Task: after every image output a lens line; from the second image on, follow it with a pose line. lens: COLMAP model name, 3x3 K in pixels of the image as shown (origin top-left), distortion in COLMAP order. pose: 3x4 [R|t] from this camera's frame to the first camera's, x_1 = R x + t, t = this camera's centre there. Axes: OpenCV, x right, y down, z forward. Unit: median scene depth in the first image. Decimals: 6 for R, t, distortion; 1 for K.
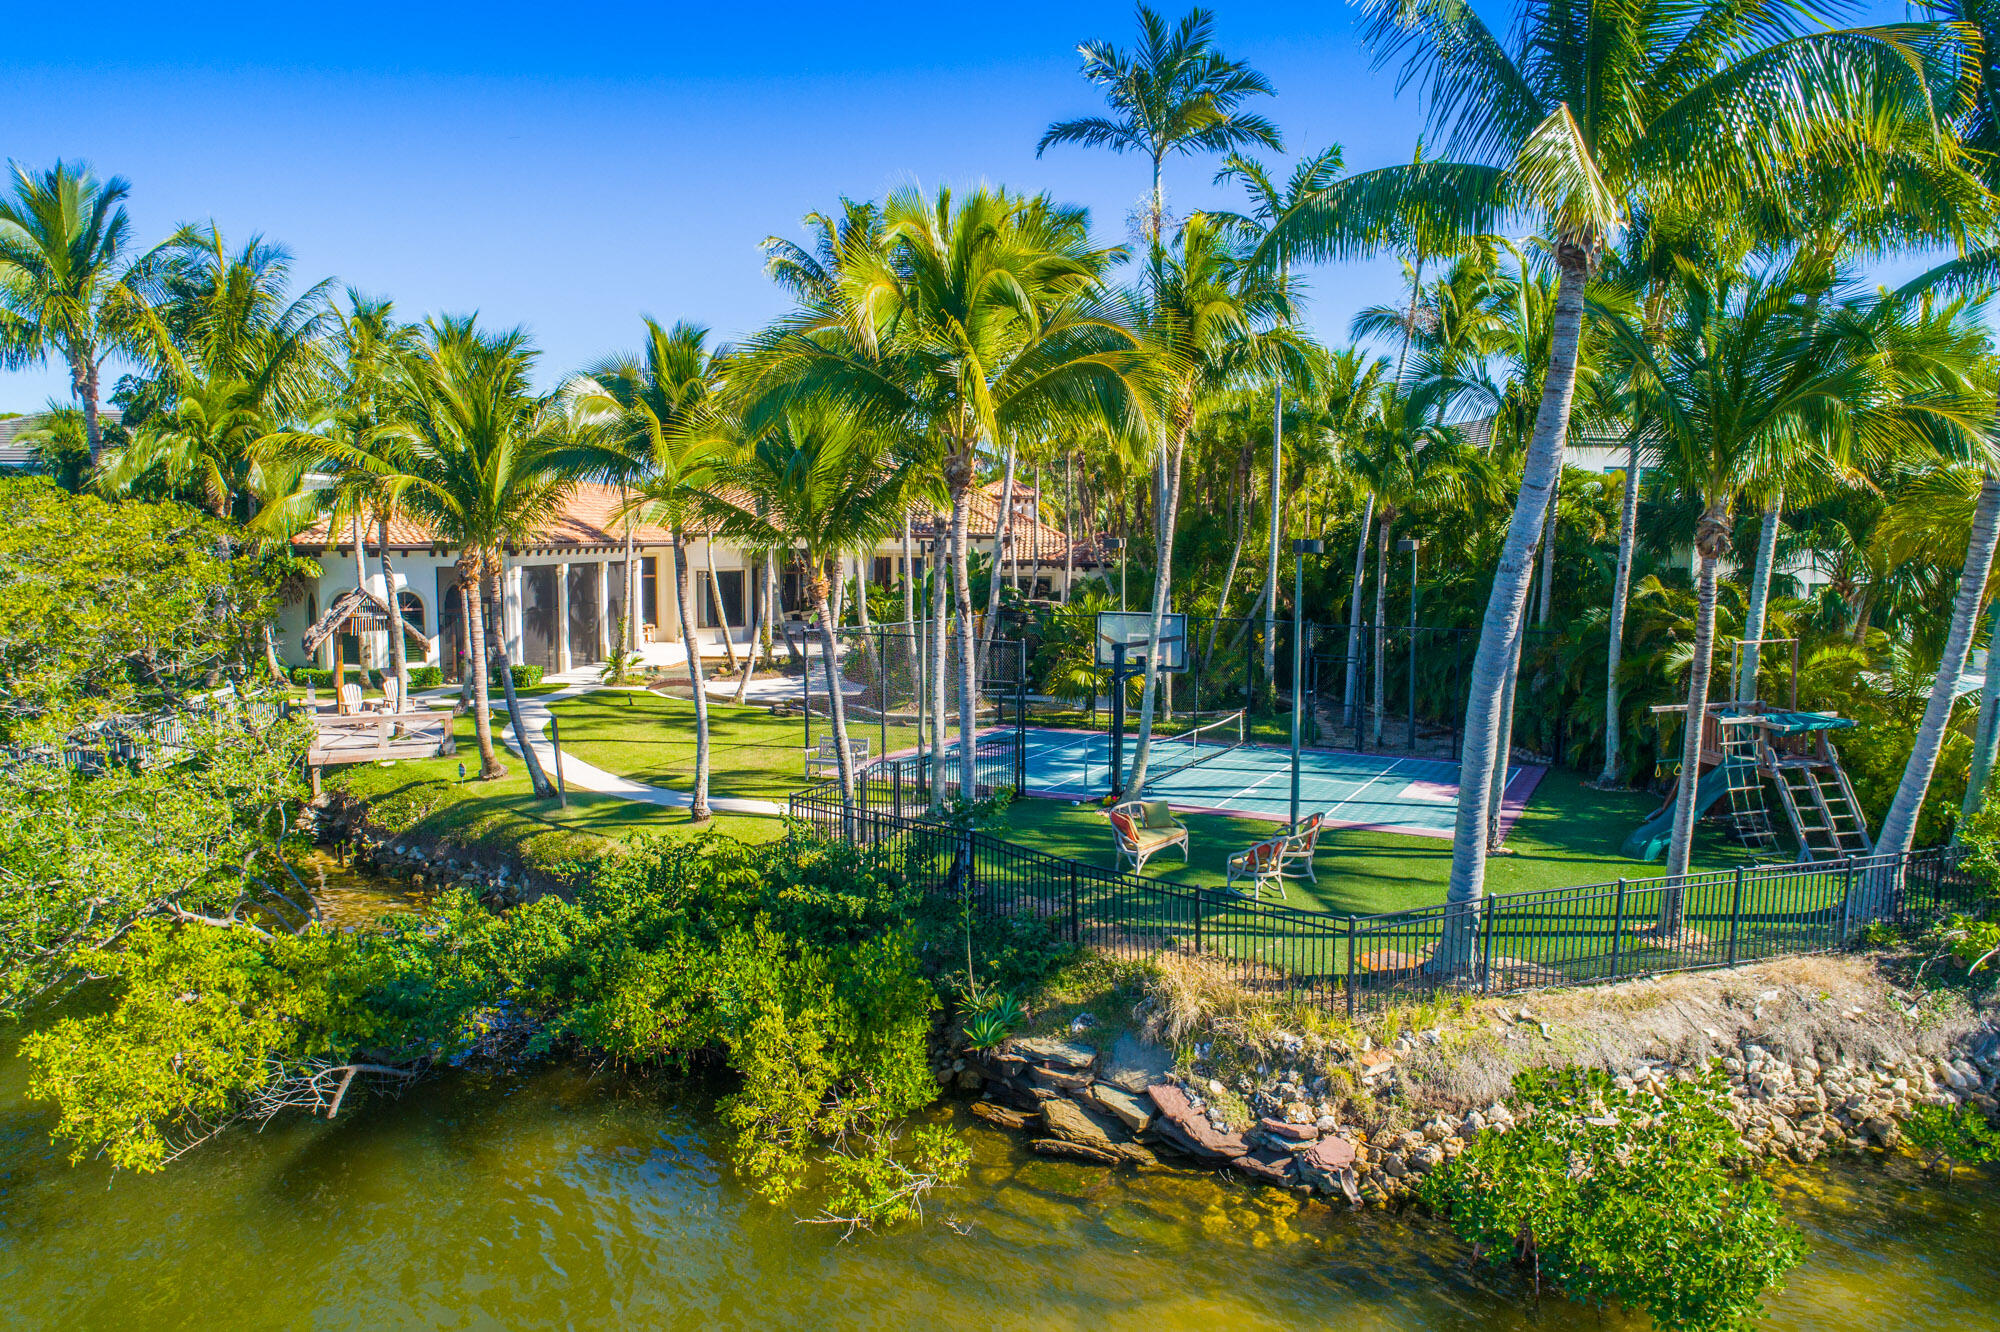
lens RADIAL K [[1325.4, 0, 999.8], [0, 1325.4, 671.2], [0, 0, 1]] dist [-0.026666, 0.002080]
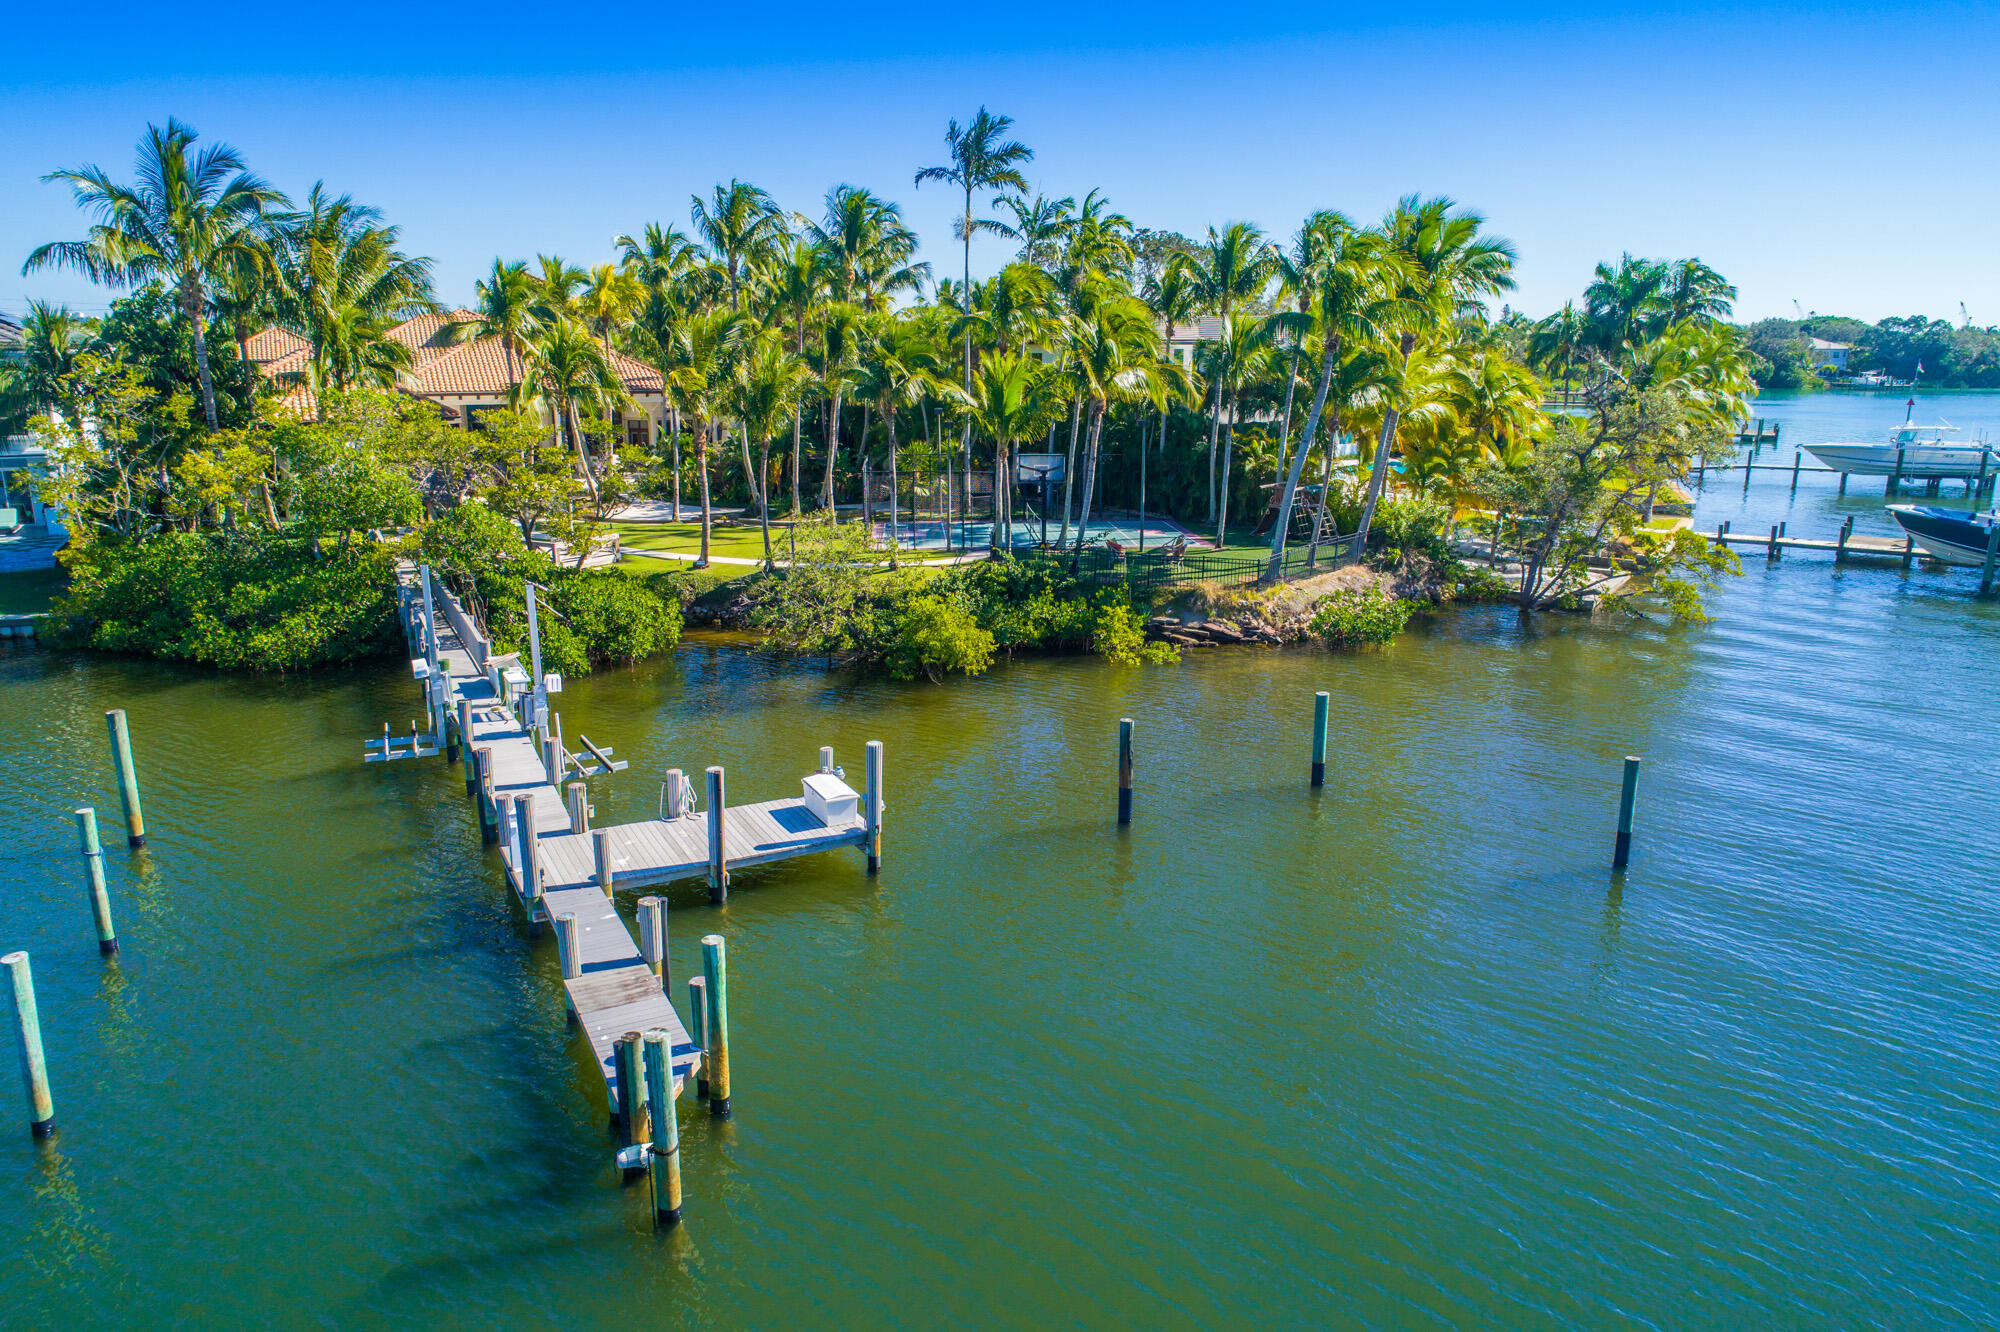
lens RADIAL K [[1325.4, 0, 999.8], [0, 1325.4, 671.2], [0, 0, 1]] dist [-0.026666, 0.002080]
pose [[0.817755, -0.115825, 0.563792, -1.996847], [0.018778, 0.984390, 0.174996, -0.121716], [-0.575260, -0.132517, 0.807165, -1.206849]]
